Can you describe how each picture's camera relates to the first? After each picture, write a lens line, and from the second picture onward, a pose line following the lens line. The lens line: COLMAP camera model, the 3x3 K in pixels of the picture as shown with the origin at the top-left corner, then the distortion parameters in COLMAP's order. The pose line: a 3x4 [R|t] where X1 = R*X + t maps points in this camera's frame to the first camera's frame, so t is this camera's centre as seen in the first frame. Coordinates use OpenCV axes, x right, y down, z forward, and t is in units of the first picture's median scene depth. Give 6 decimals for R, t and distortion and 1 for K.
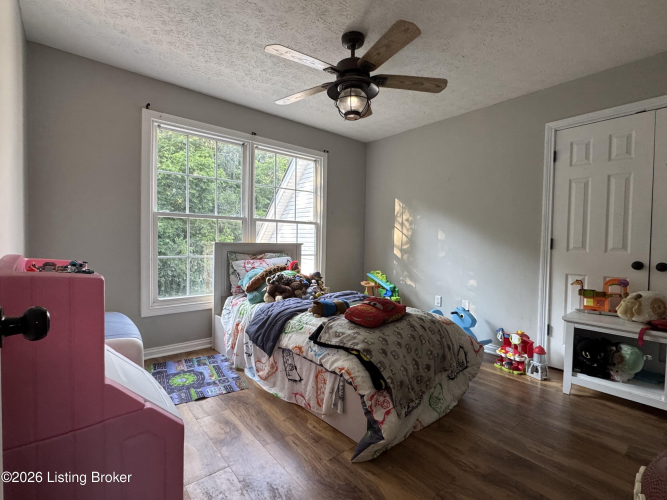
lens RADIAL K [[322.4, 0, 330.5], [0, 322.4, 250.9], [0, 0, 1]] dist [-0.000351, -0.000434]
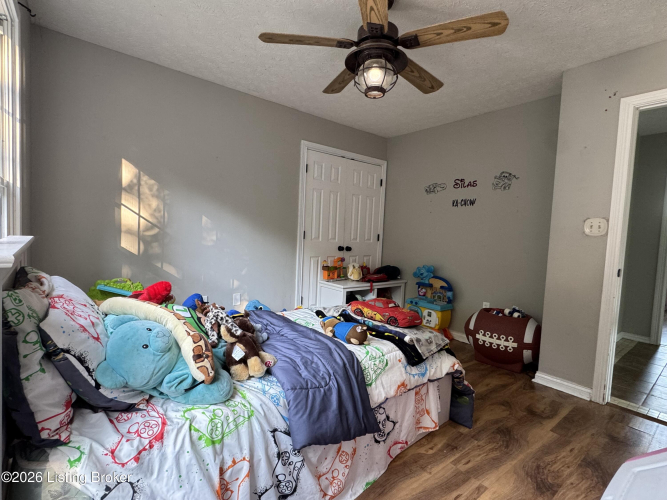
lens RADIAL K [[322.4, 0, 330.3], [0, 322.4, 250.4], [0, 0, 1]] dist [-0.000351, -0.000434]
pose [[0.019803, -0.070050, 0.997347, -0.711475], [-0.019527, 0.997325, 0.070436, -0.060477], [-0.999613, -0.020870, 0.018382, 0.974651]]
